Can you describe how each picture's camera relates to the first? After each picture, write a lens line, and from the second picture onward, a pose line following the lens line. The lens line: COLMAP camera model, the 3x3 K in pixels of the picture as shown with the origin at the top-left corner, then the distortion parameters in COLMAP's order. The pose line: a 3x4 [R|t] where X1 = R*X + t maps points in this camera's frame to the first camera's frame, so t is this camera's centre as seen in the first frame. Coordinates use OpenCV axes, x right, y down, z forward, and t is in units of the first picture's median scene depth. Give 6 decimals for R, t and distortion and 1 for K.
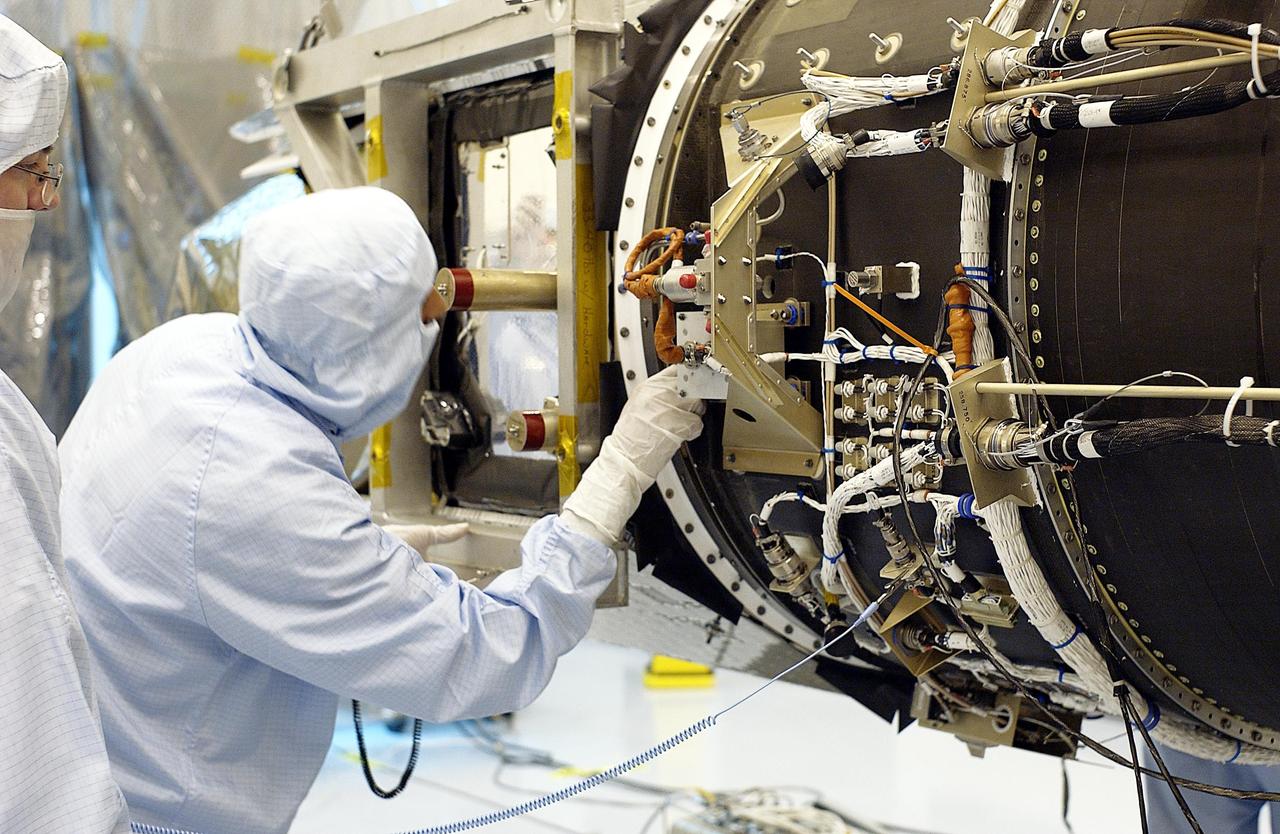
lens RADIAL K [[1951.7, 0, 640.0], [0, 1951.7, 417.0], [0, 0, 1]] dist [-0.119990, 0.153804]
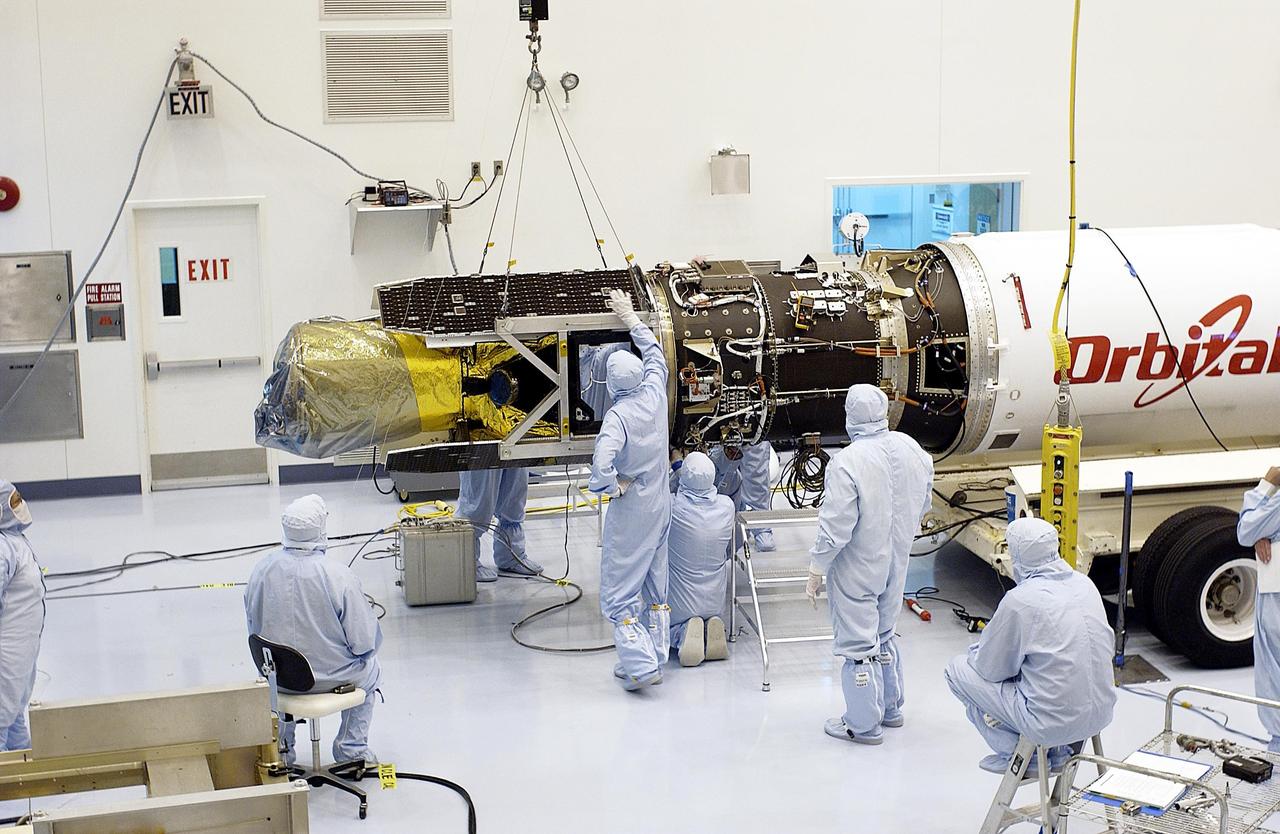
lens RADIAL K [[1951.7, 0, 640.0], [0, 1951.7, 417.0], [0, 0, 1]] dist [-0.119990, 0.153804]
pose [[0.356927, -0.188209, 0.914976, -4.273173], [0.044257, 0.981800, 0.184691, -0.834502], [-0.933083, -0.025427, 0.358760, -0.615284]]
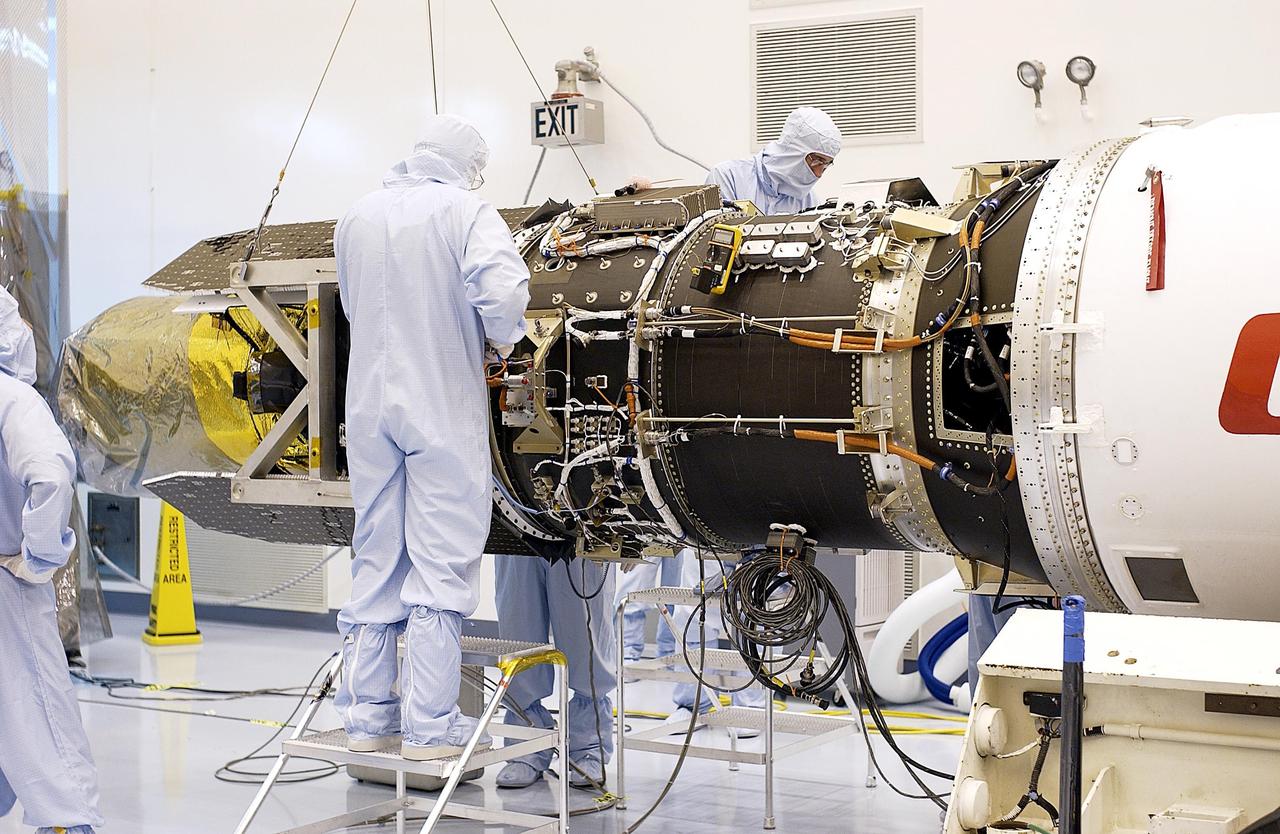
lens RADIAL K [[1951.7, 0, 640.0], [0, 1951.7, 417.0], [0, 0, 1]] dist [-0.119990, 0.153804]
pose [[0.916290, -0.002024, 0.400510, -0.799492], [0.011566, 0.999704, -0.021408, 0.035339], [-0.400348, 0.024248, 0.916042, -1.360345]]
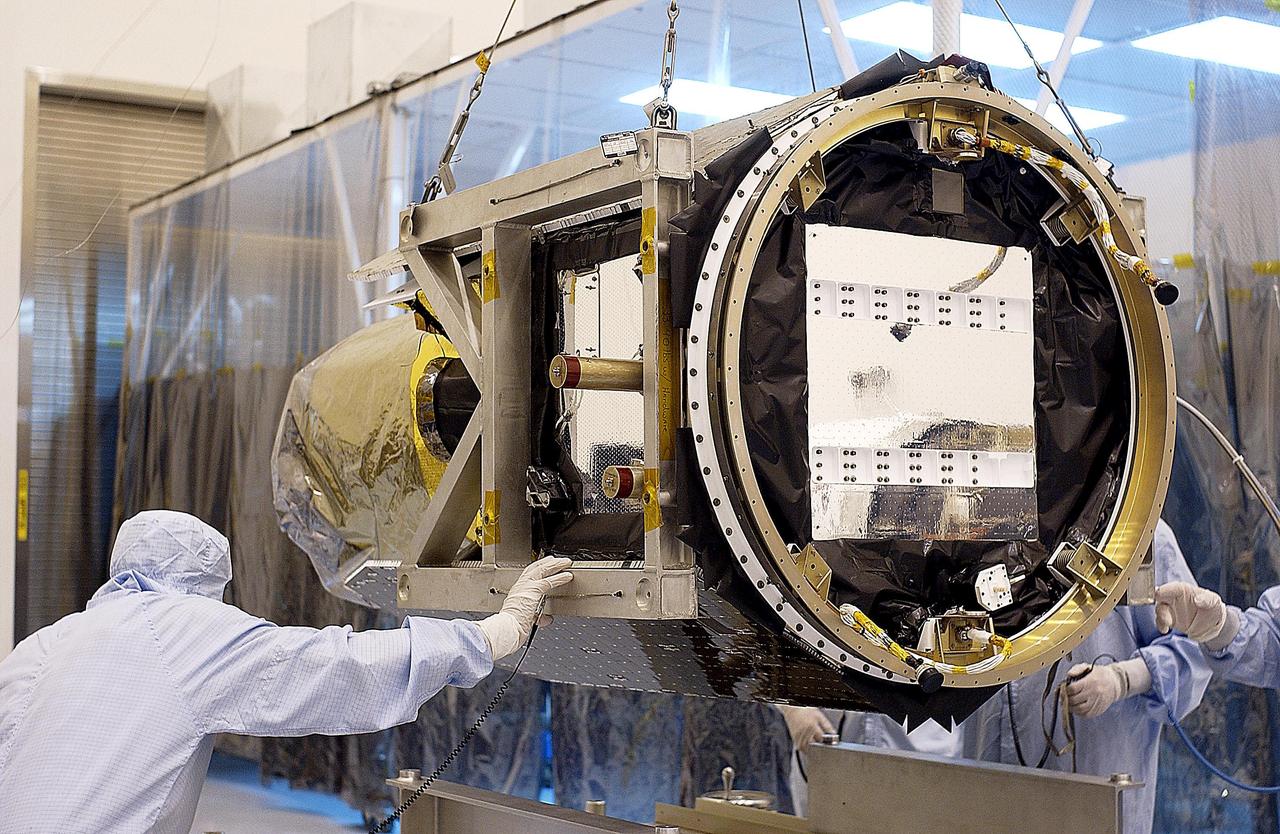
lens RADIAL K [[1951.7, 0, 640.0], [0, 1951.7, 417.0], [0, 0, 1]] dist [-0.119990, 0.153804]
pose [[0.999997, 0.002007, -0.001488, -0.042916], [-0.002152, 0.994498, -0.104729, 0.101727], [0.001270, 0.104732, 0.994500, -0.300440]]
